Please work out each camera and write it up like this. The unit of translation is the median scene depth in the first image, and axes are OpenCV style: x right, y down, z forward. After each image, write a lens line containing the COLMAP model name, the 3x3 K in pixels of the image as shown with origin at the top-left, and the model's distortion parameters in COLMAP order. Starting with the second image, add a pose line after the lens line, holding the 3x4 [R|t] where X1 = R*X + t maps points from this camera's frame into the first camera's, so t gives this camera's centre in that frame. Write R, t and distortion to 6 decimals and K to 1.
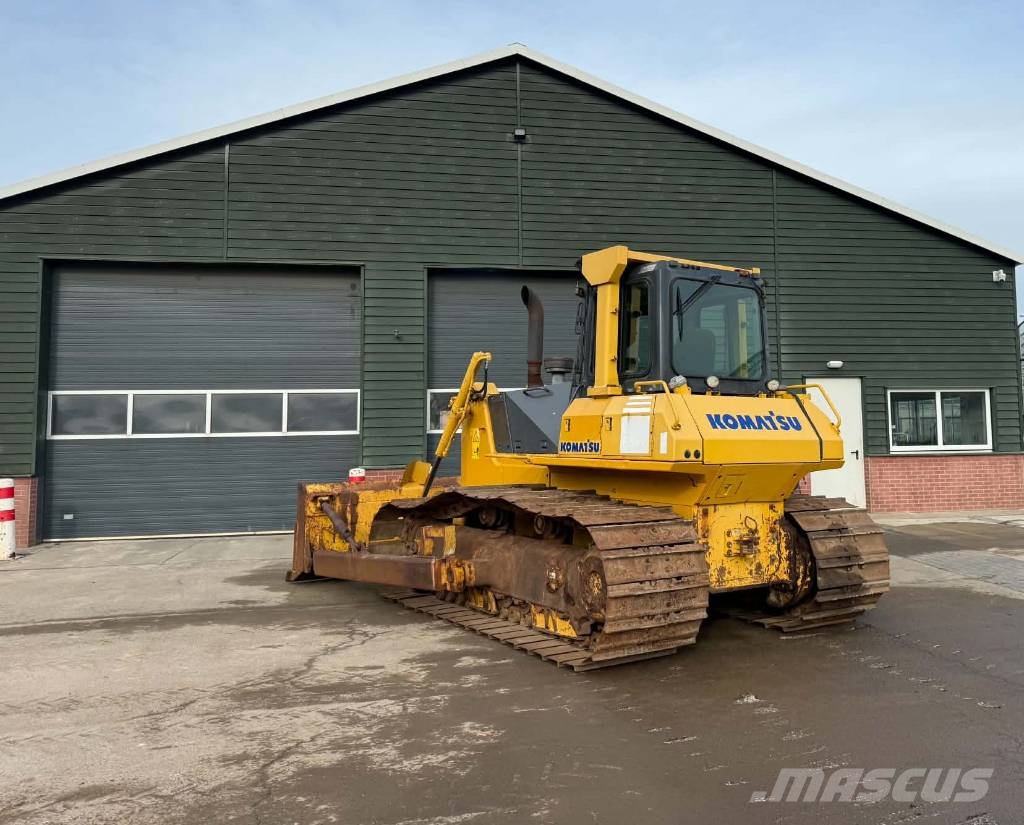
lens RADIAL K [[876.3, 0, 625.1], [0, 876.3, 340.9], [0, 0, 1]] dist [0.112057, -0.176081]
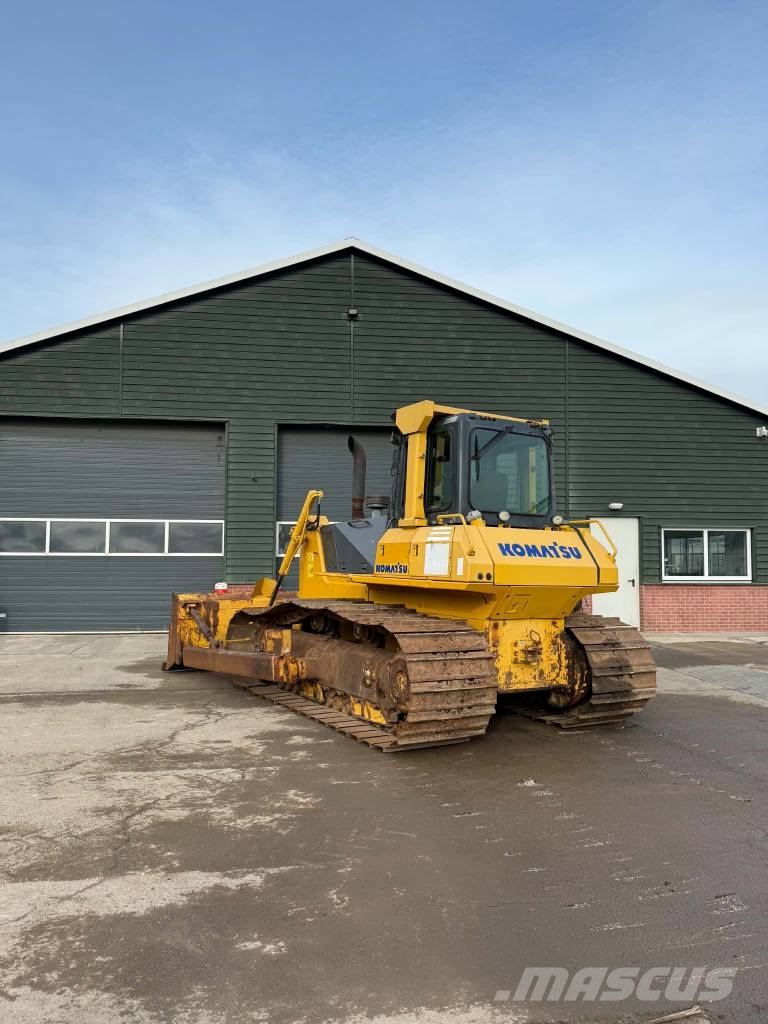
lens RADIAL K [[704.8, 0, 376.3], [0, 704.8, 513.3], [0, 0, 1]] dist [0.155033, -0.301111]
pose [[0.995589, 0.014728, -0.092659, 0.016040], [-0.011331, 0.999248, 0.037084, 0.009028], [0.093135, -0.035871, 0.995007, 0.035029]]
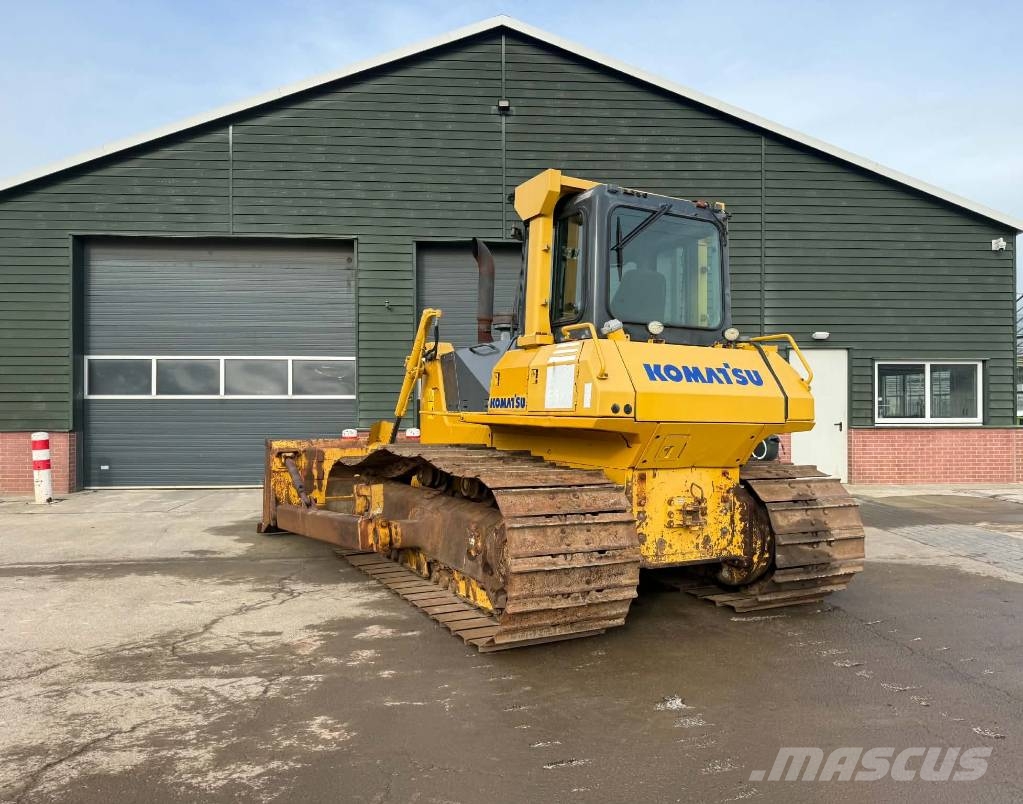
lens RADIAL K [[742.4, 0, 542.8], [0, 742.4, 400.4], [0, 0, 1]] dist [0.123888, -0.214526]
pose [[0.991665, 0.012058, -0.128278, 0.081644], [-0.000449, 0.995928, 0.090149, 0.049826], [0.128843, -0.089340, 0.987632, 0.252648]]
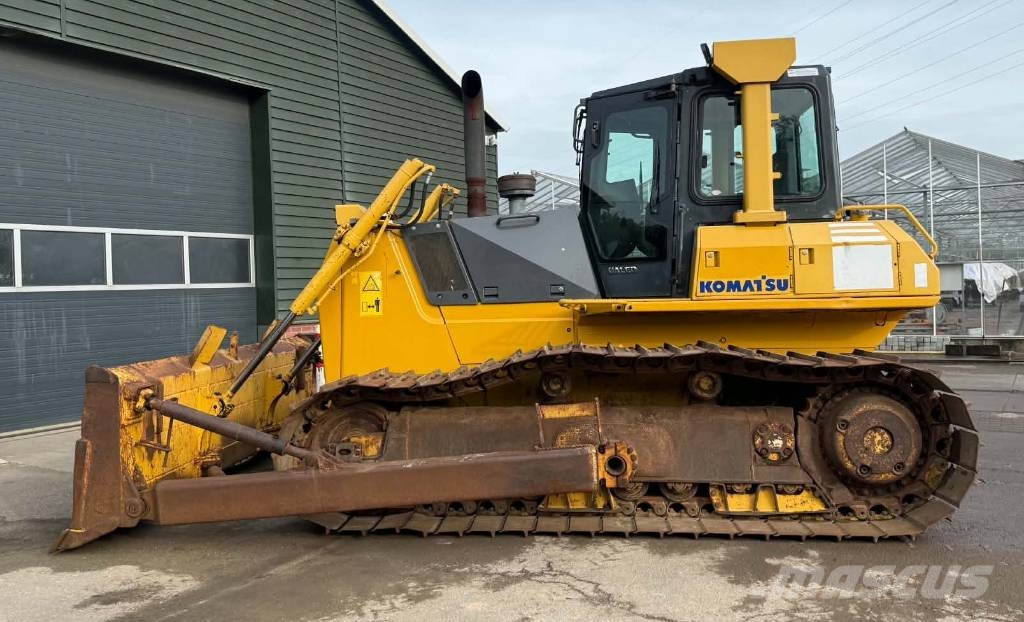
lens RADIAL K [[902.7, 0, 476.5], [0, 902.7, 294.7], [0, 0, 1]] dist [0.138435, -0.246981]
pose [[0.688738, -0.008858, 0.724957, -0.819355], [-0.055471, 0.996351, 0.064874, 0.088672], [-0.722886, -0.084895, 0.685733, 0.606095]]
